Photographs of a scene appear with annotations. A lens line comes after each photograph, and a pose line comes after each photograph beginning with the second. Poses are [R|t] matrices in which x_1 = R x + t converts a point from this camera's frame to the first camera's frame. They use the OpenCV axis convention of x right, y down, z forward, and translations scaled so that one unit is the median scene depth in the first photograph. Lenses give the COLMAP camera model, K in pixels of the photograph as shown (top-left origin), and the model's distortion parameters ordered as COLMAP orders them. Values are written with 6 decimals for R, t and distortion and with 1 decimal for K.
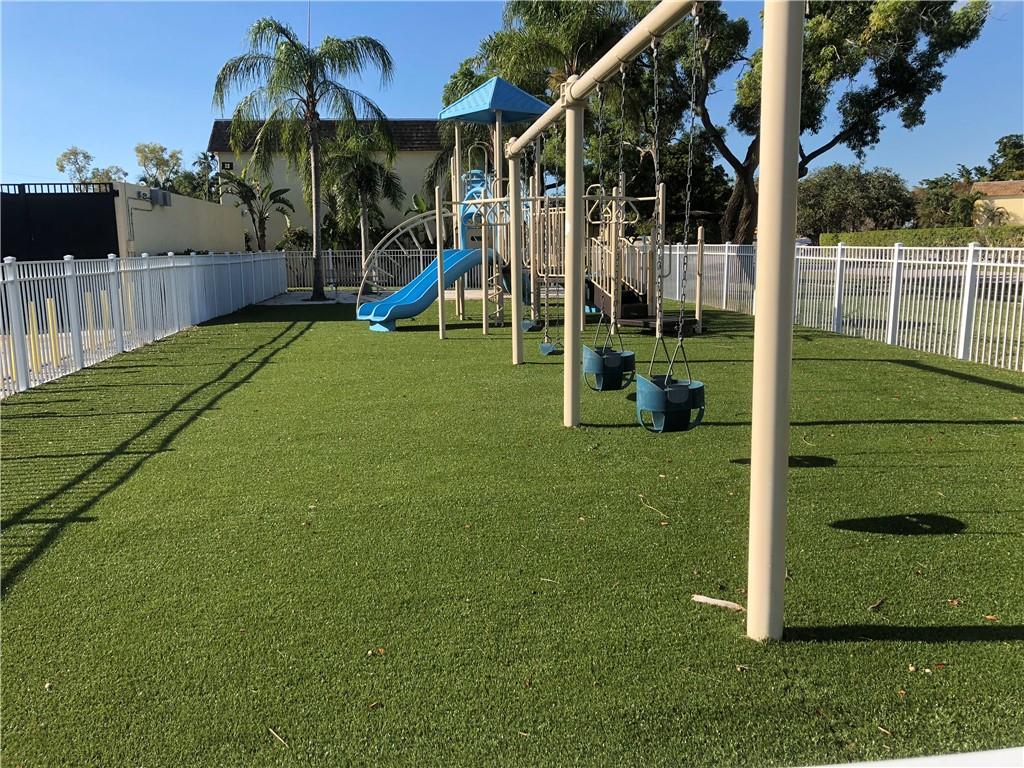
lens RADIAL K [[829.5, 0, 512.0], [0, 829.5, 384.0], [0, 0, 1]] dist [0.088877, -0.096138]
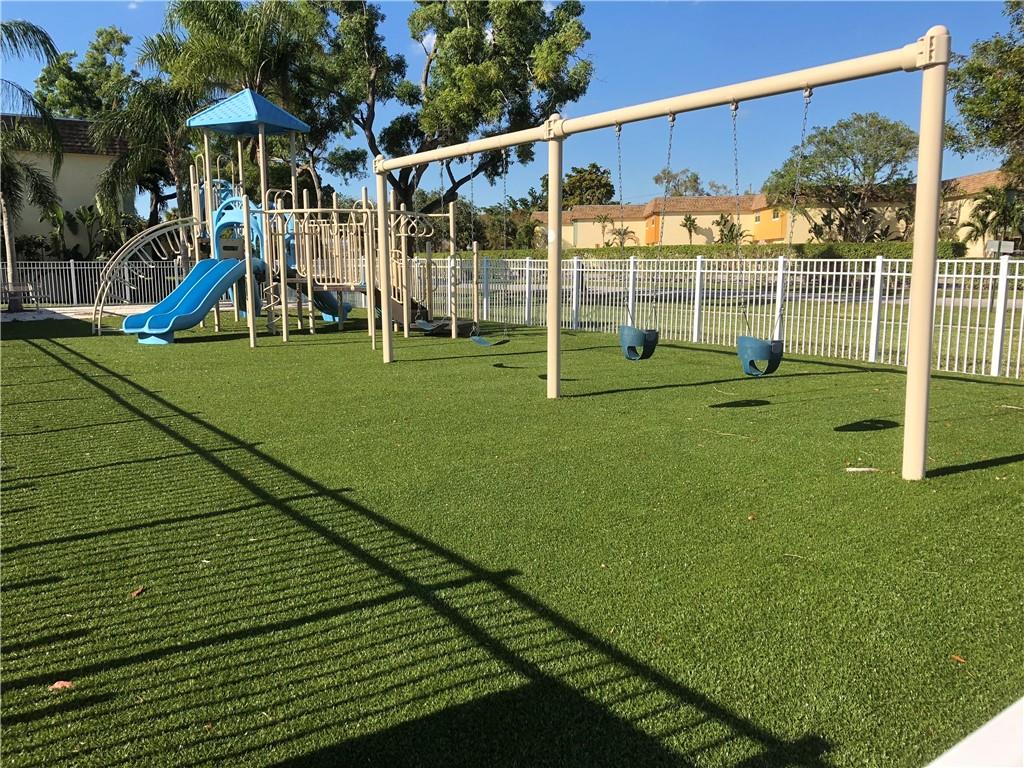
lens RADIAL K [[829.5, 0, 512.0], [0, 829.5, 384.0], [0, 0, 1]] dist [0.088877, -0.096138]
pose [[0.878969, -0.064353, 0.472517, -0.234523], [0.074074, 0.997251, -0.001975, 0.011635], [-0.471091, 0.036737, 0.881319, -0.020232]]
